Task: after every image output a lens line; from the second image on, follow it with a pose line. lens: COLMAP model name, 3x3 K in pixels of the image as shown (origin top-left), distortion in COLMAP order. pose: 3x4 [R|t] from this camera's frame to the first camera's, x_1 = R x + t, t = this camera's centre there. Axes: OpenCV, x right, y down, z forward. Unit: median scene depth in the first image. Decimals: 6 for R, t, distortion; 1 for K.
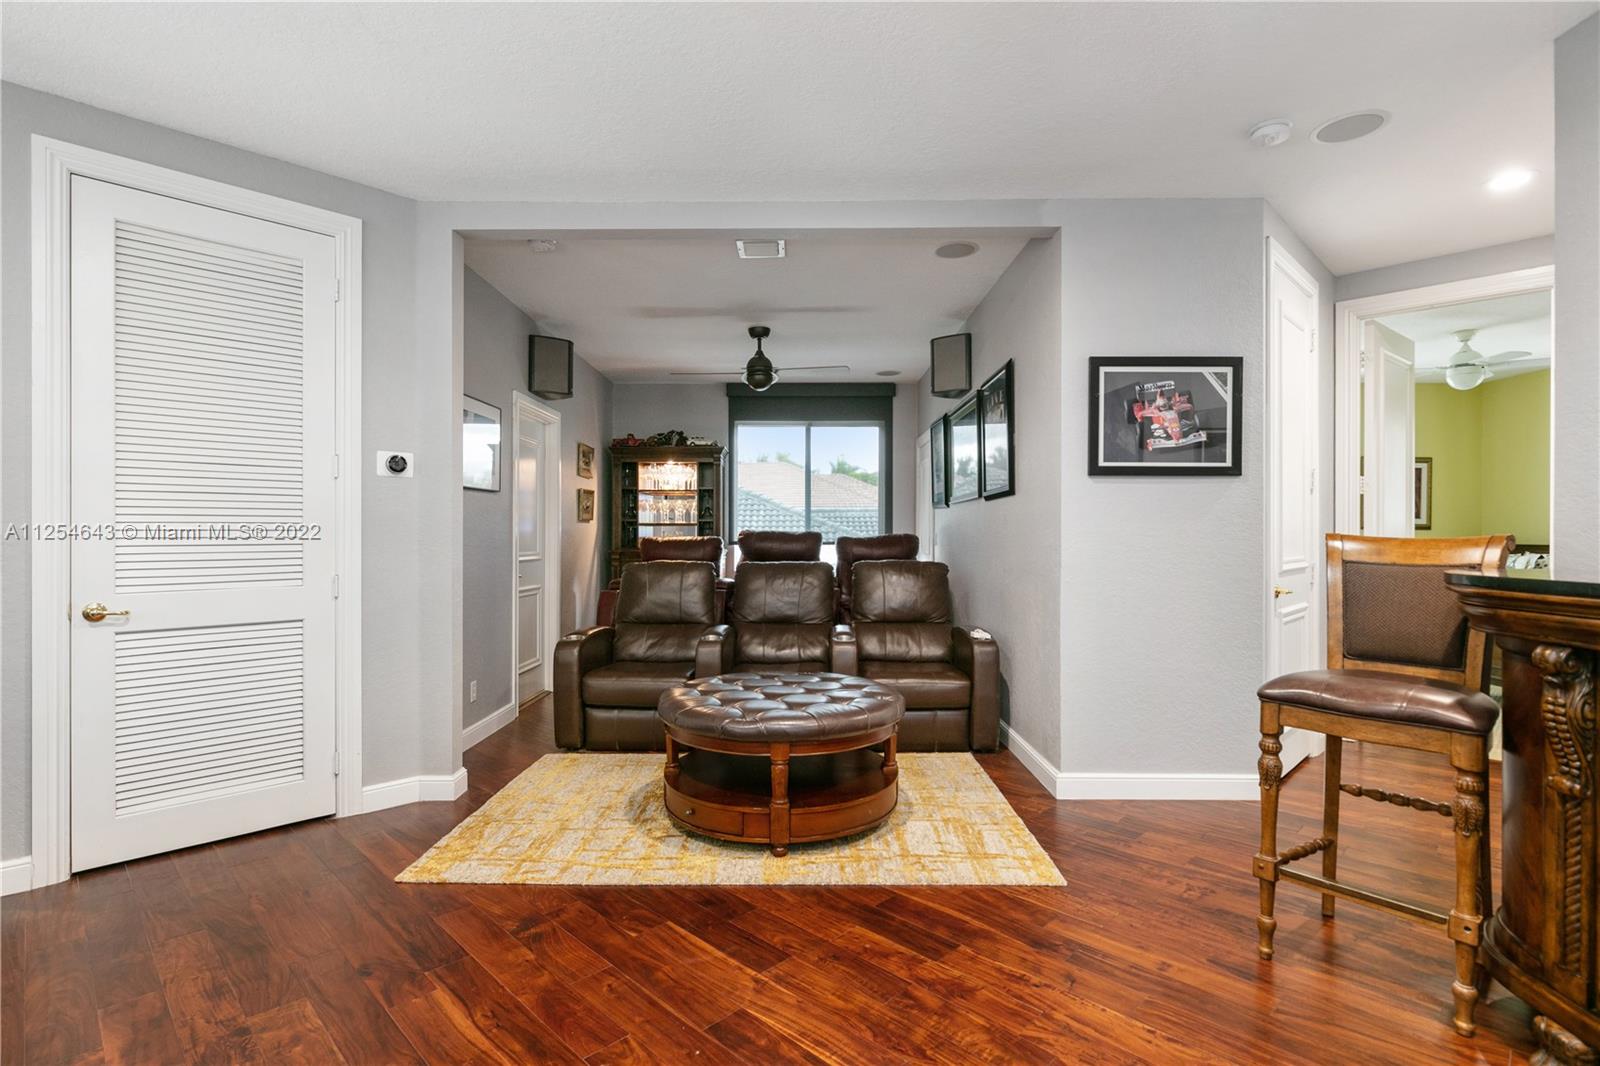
lens RADIAL K [[787.0, 0, 799.6], [0, 787.0, 528.7], [0, 0, 1]] dist [0.002142, 0.000312]
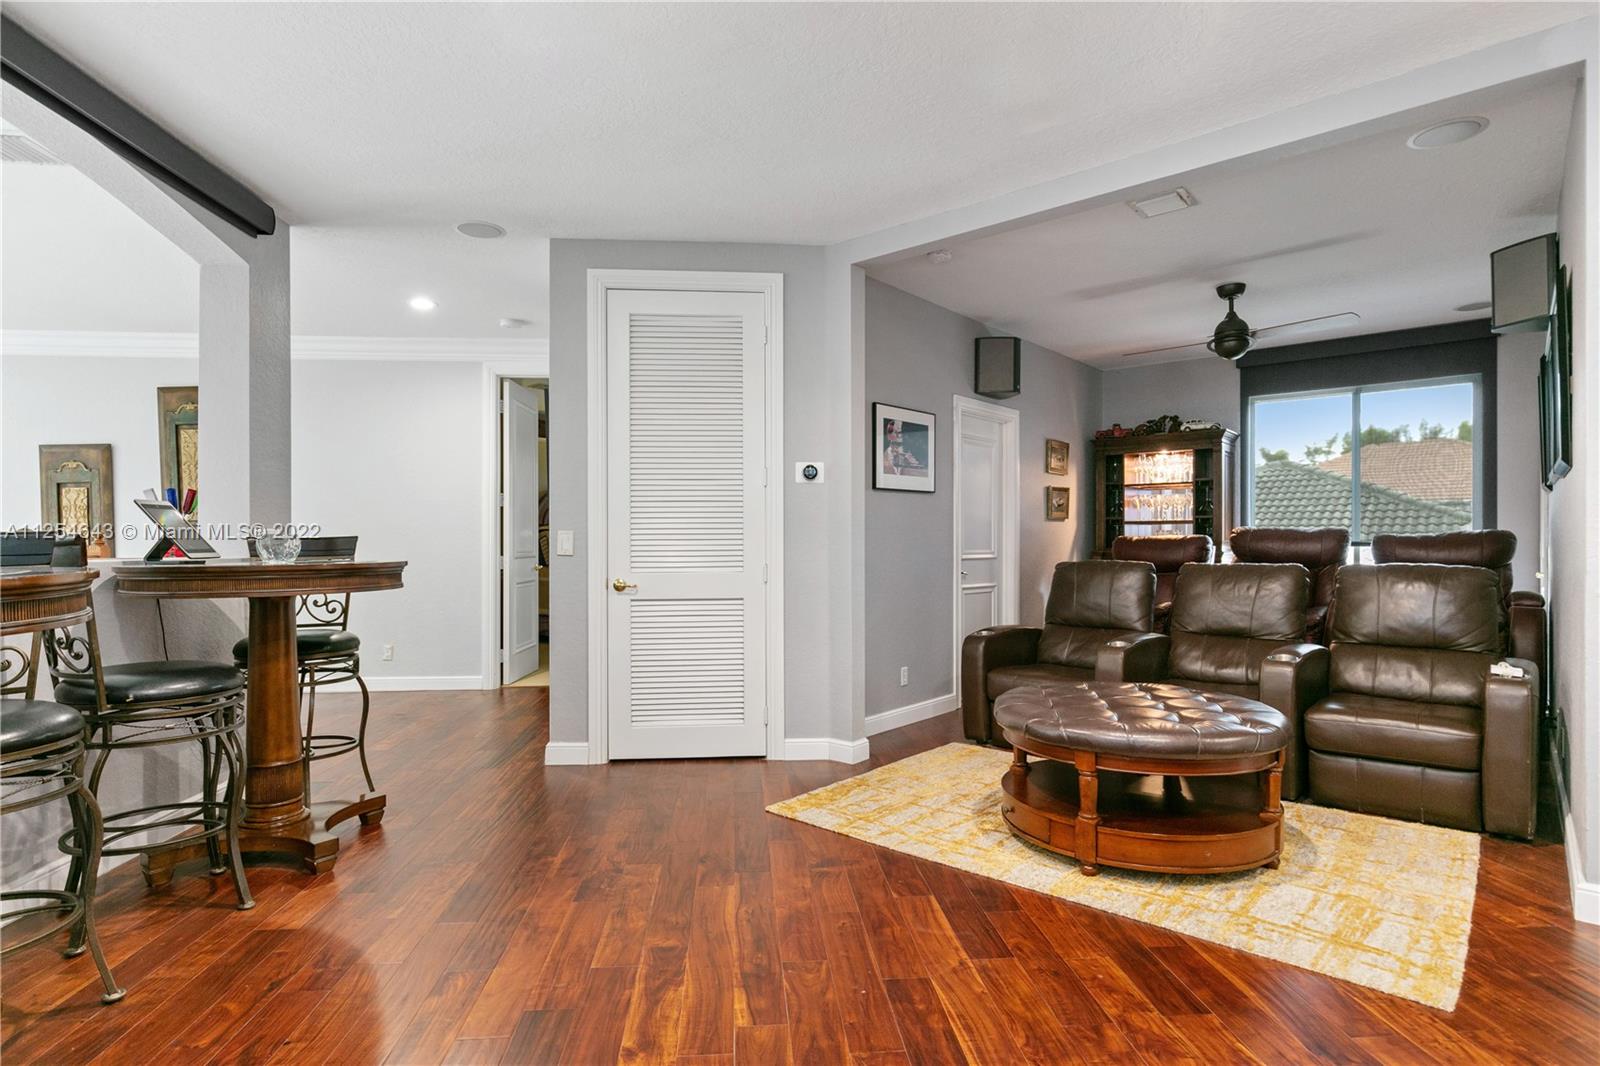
lens RADIAL K [[849.2, 0, 802.0], [0, 849.2, 536.8], [0, 0, 1]] dist [0.002406, 0.000498]
pose [[0.754222, -0.004090, -0.656607, 0.313565], [0.007449, 0.999970, 0.002328, 0.011852], [0.656578, -0.006647, 0.754229, 0.025061]]
